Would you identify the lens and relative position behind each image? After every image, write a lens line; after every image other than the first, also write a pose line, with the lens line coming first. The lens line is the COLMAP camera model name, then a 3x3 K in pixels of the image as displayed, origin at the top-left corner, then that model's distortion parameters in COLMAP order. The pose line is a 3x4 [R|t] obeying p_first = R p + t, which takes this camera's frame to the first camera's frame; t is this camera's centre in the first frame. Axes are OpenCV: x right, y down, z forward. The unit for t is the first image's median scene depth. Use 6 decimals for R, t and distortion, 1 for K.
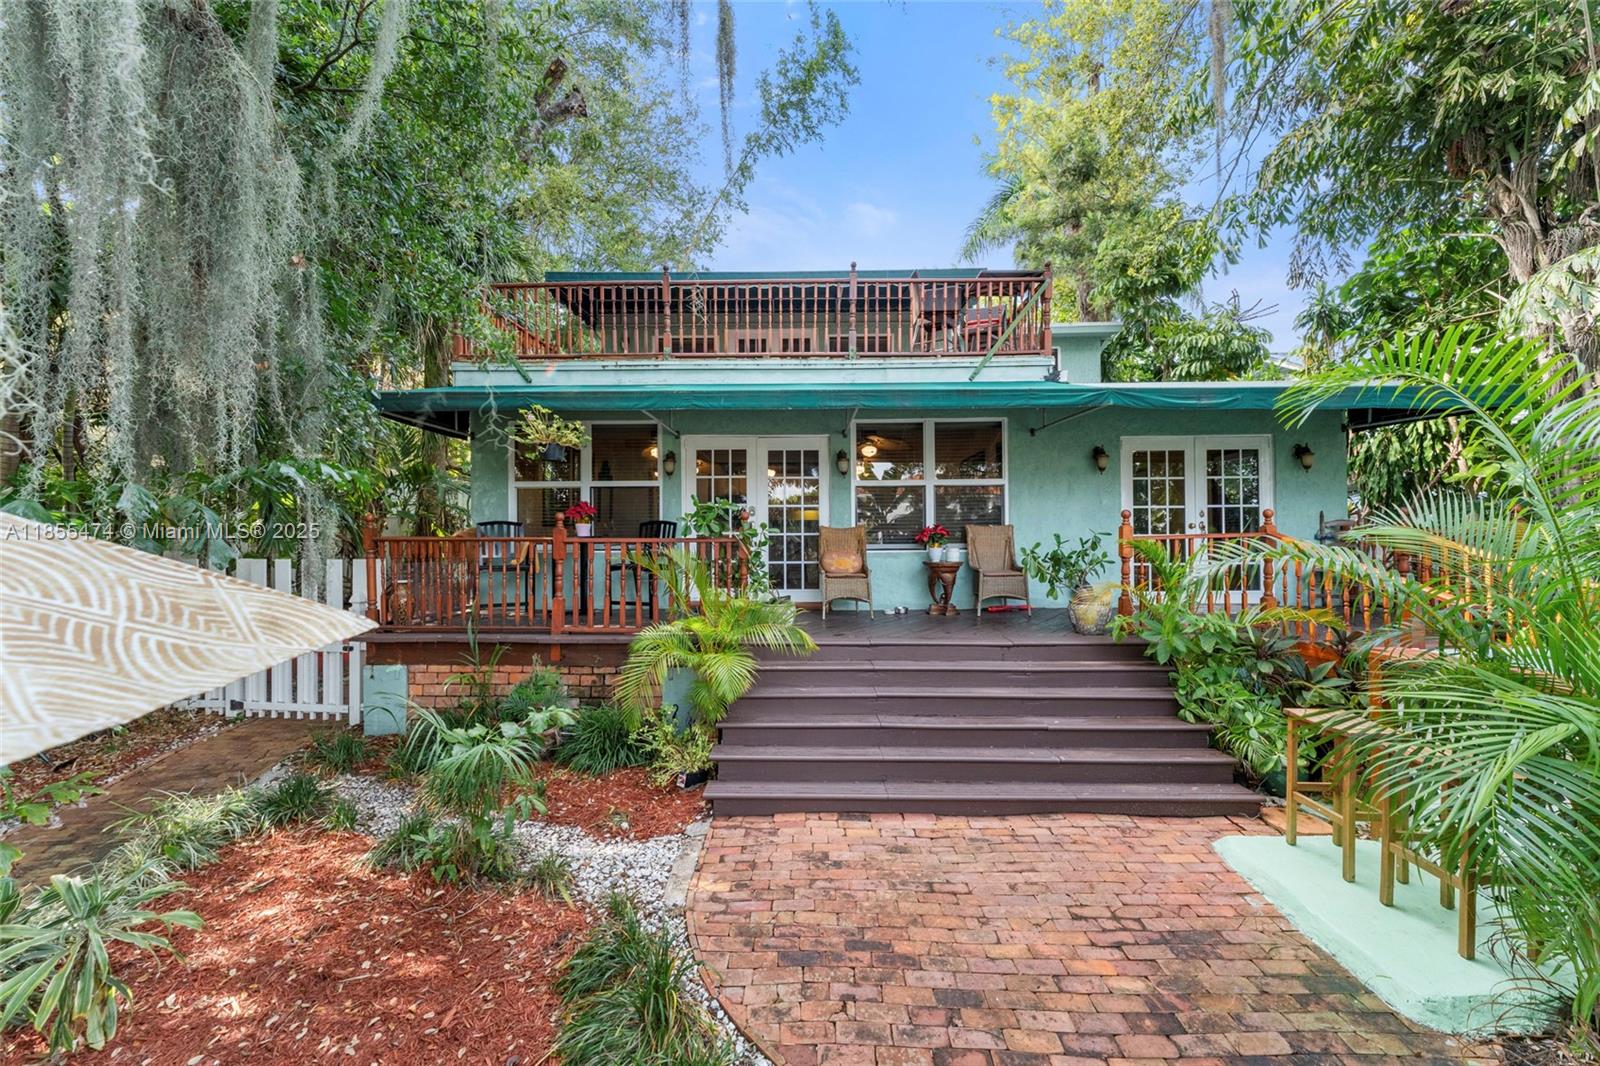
lens RADIAL K [[640.4, 0, 795.7], [0, 640.4, 529.7], [0, 0, 1]] dist [-0.002757, -0.000353]
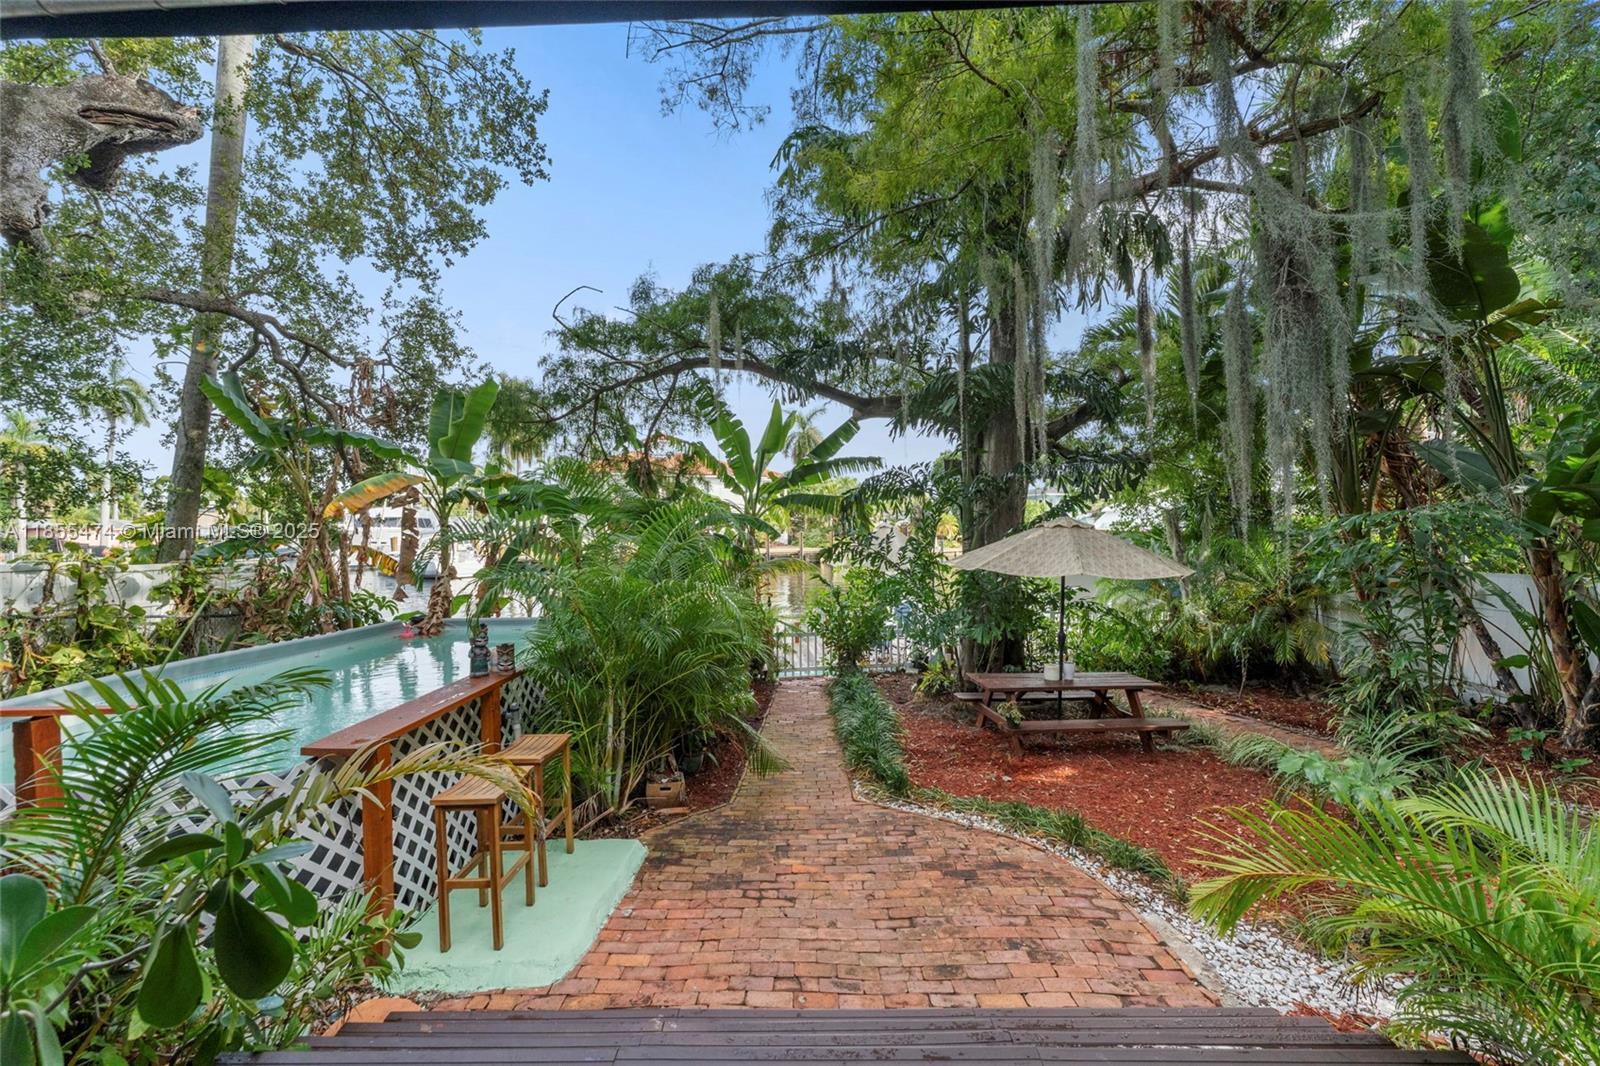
lens RADIAL K [[640.4, 0, 800.4], [0, 640.4, 534.7], [0, 0, 1]] dist [-0.002757, -0.000353]
pose [[-0.999749, 0.021351, -0.006805, 0.418143], [0.021329, 0.999767, 0.003265, -0.082370], [0.006873, 0.003119, -0.999972, 2.203321]]
